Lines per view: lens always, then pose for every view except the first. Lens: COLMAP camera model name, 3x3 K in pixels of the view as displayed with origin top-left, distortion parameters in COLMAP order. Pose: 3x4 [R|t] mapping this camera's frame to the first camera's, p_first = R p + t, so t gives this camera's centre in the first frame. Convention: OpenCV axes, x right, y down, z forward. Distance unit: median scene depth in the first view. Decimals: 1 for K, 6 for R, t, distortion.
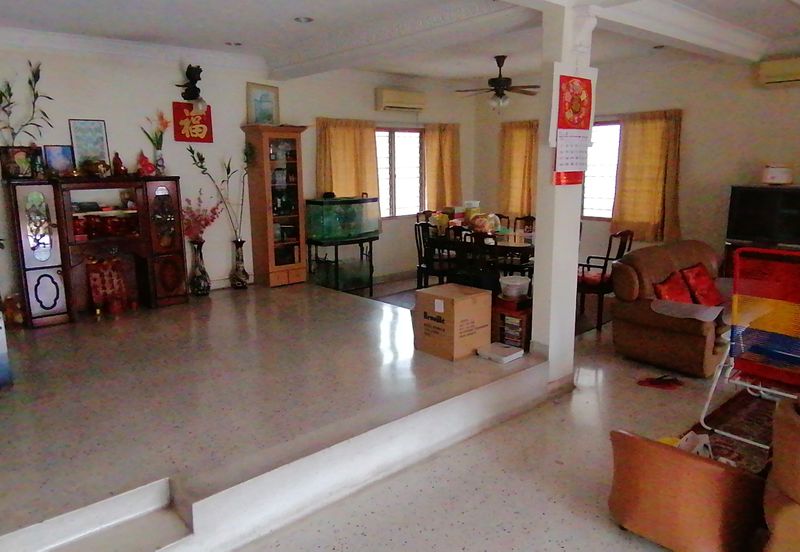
lens RADIAL K [[585.5, 0, 400.0], [0, 585.5, 276.0], [0, 0, 1]] dist [0.000908, -0.000514]
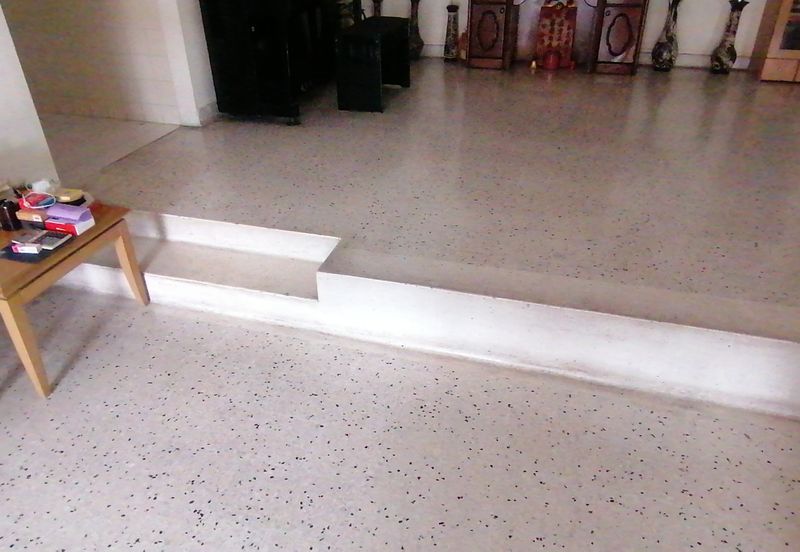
lens RADIAL K [[571.7, 0, 400.0], [0, 571.7, 276.0], [0, 0, 1]] dist [0.054955, -0.088433]
pose [[0.513101, 0.455311, -0.727612, 0.185050], [-0.154336, 0.882833, 0.443607, -0.014012], [0.844339, -0.115319, 0.523253, 0.311026]]
